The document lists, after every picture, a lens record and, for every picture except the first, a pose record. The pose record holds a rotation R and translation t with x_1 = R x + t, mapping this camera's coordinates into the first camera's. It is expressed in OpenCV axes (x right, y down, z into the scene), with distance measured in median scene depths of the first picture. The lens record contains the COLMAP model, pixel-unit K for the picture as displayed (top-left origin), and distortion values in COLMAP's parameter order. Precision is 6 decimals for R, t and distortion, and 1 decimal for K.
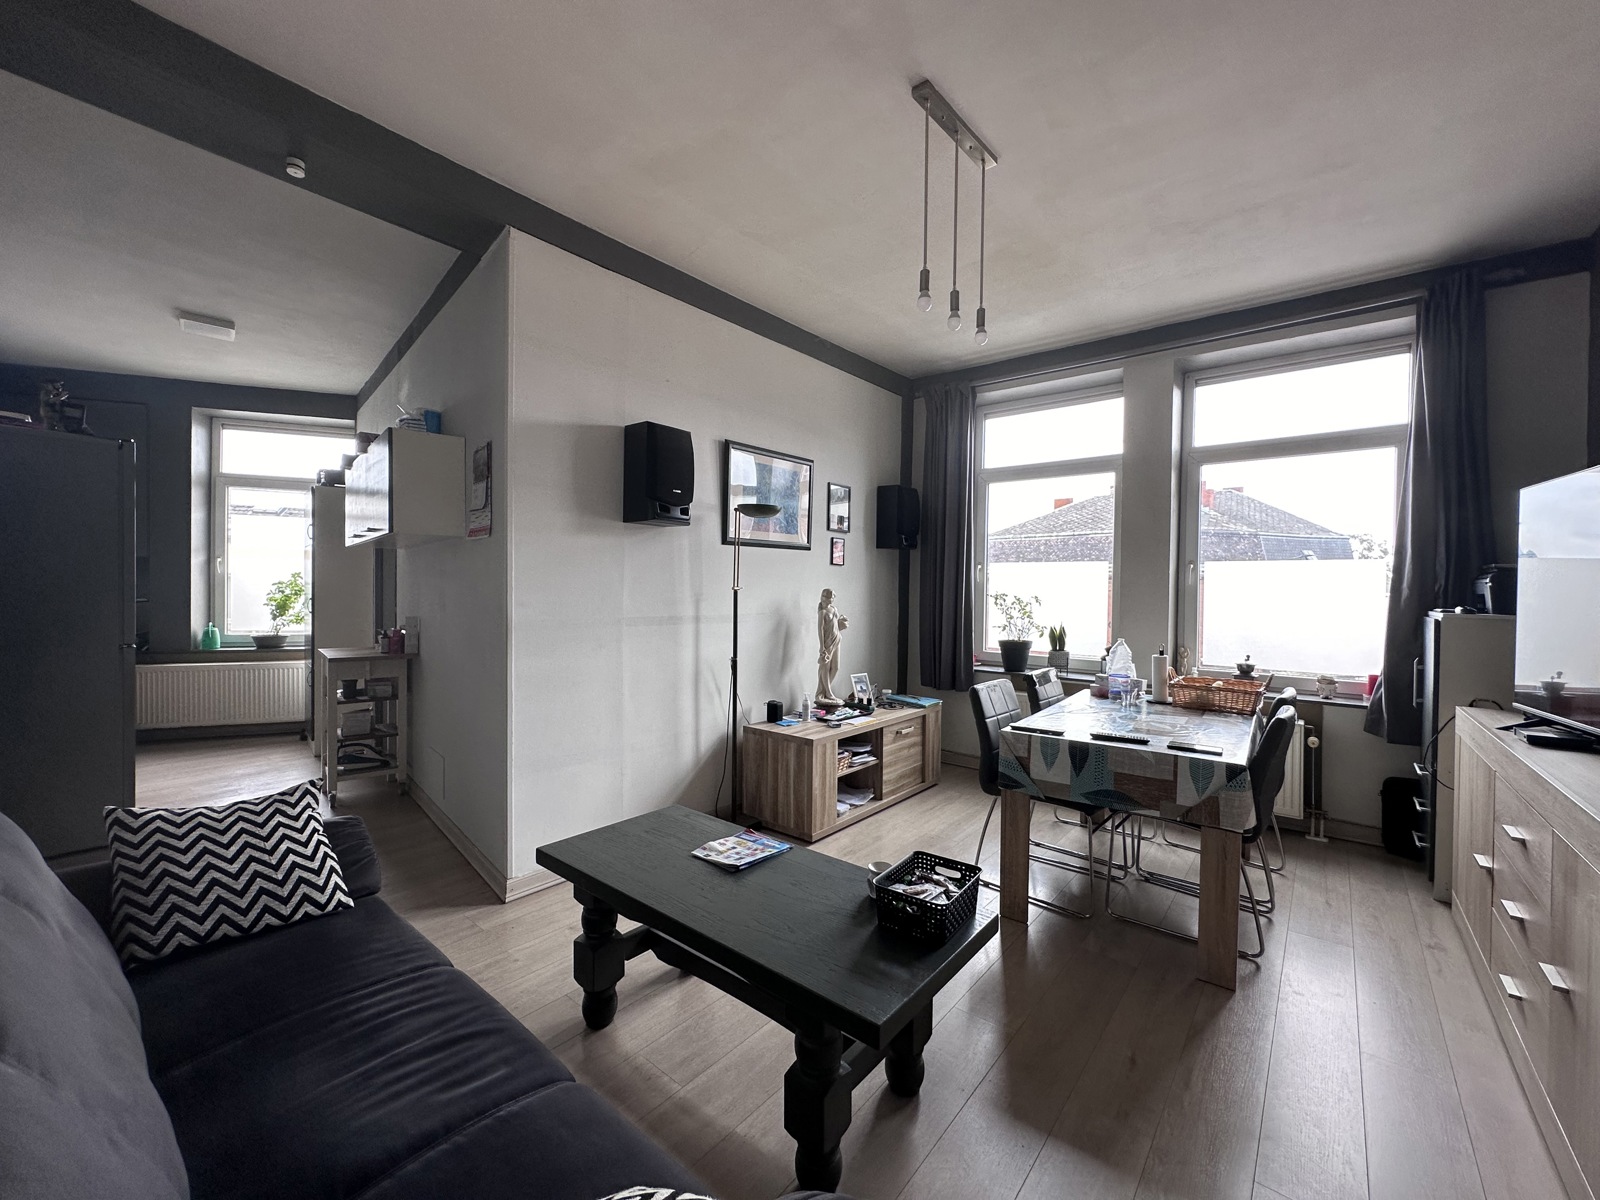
lens RADIAL K [[639.7, 0, 798.5], [0, 639.7, 598.9], [0, 0, 1]] dist [0.000661, -0.000108]
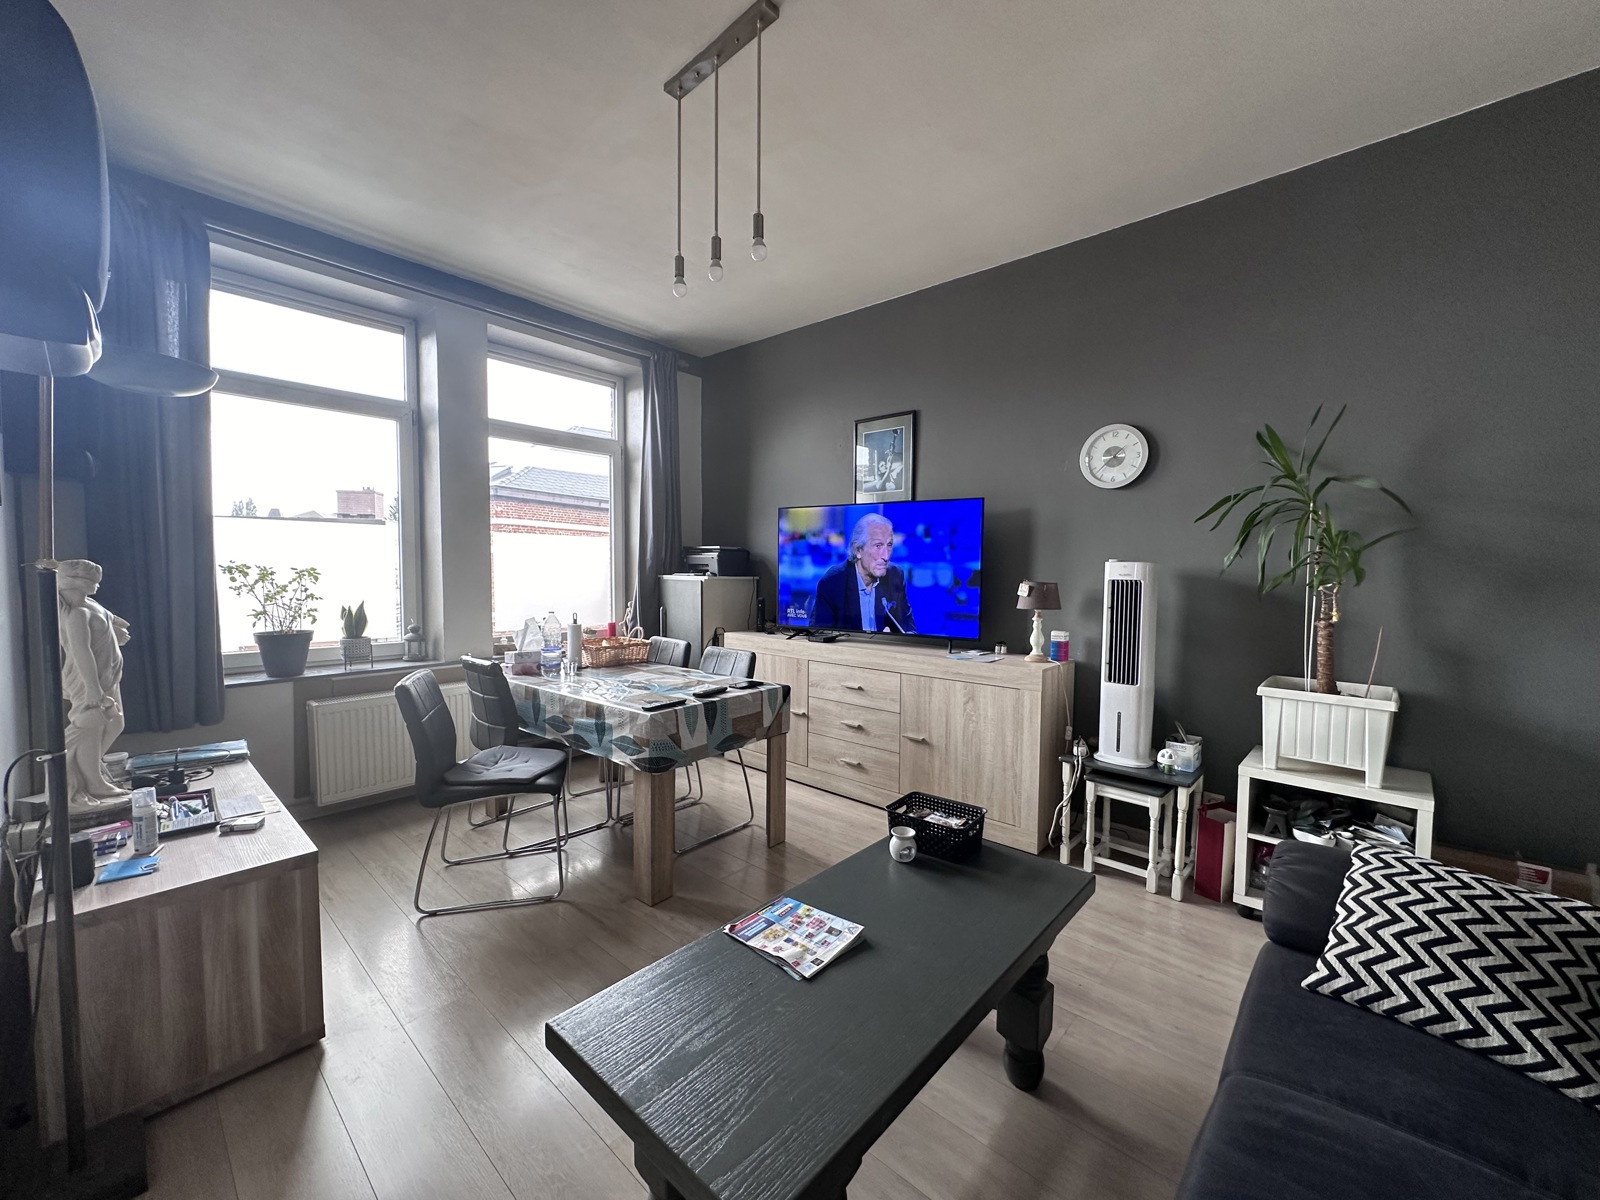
lens RADIAL K [[639.7, 0, 797.8], [0, 639.7, 601.8], [0, 0, 1]] dist [0.000661, -0.000108]
pose [[0.034940, -0.064221, 0.997324, -0.385149], [0.000136, 0.997933, 0.064255, -0.013299], [-0.999389, -0.002109, 0.034876, 0.479133]]
